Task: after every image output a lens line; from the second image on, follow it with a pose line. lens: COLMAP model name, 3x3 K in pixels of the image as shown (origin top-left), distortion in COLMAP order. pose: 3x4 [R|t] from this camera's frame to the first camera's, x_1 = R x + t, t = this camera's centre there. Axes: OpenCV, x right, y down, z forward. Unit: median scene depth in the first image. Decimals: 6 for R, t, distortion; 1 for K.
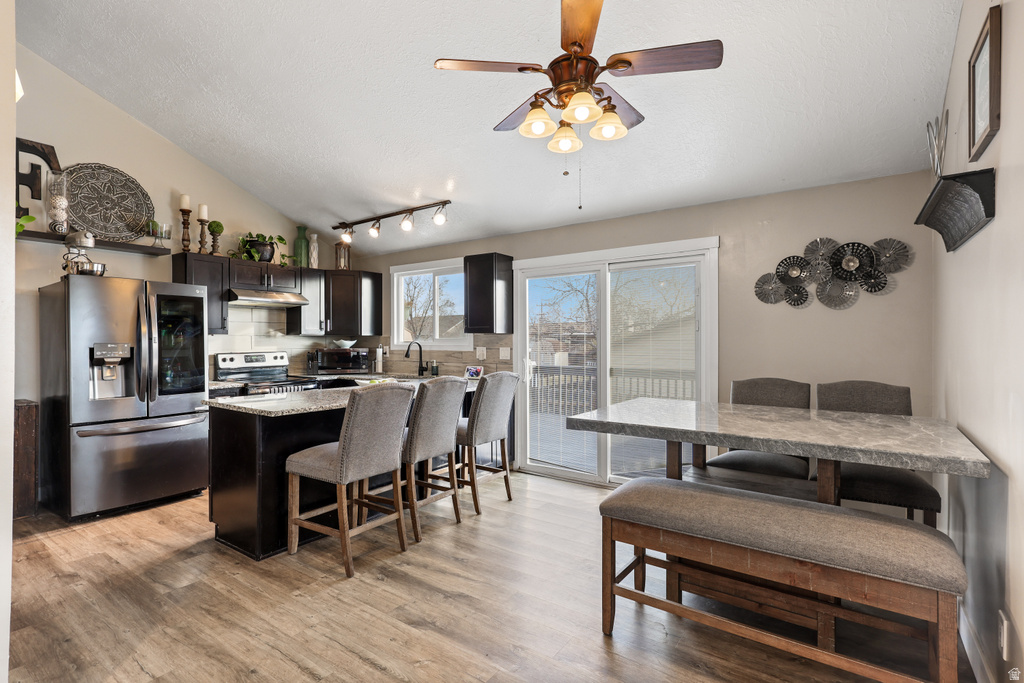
lens RADIAL K [[484.7, 0, 507.3], [0, 484.7, 341.3], [0, 0, 1]] dist [0.000943, 0.000599]
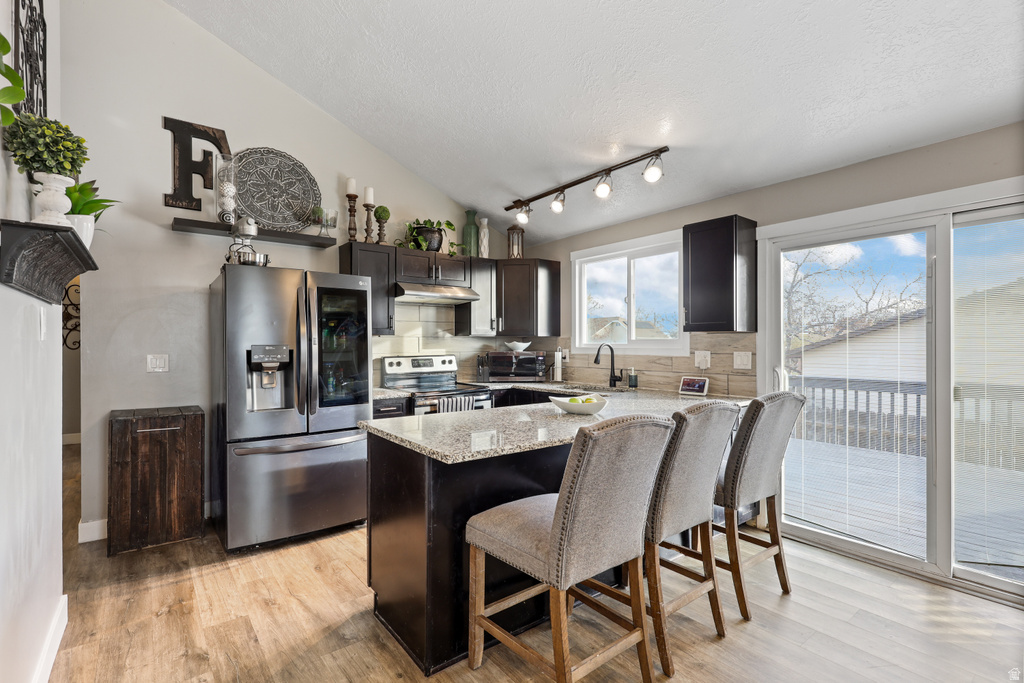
lens RADIAL K [[484.7, 0, 514.5], [0, 484.7, 346.6], [0, 0, 1]] dist [0.000943, 0.000599]
pose [[0.957853, 0.001941, -0.287254, -0.150048], [-0.000394, 0.999985, 0.005442, 0.001670], [0.287260, -0.005099, 0.957839, 0.286089]]
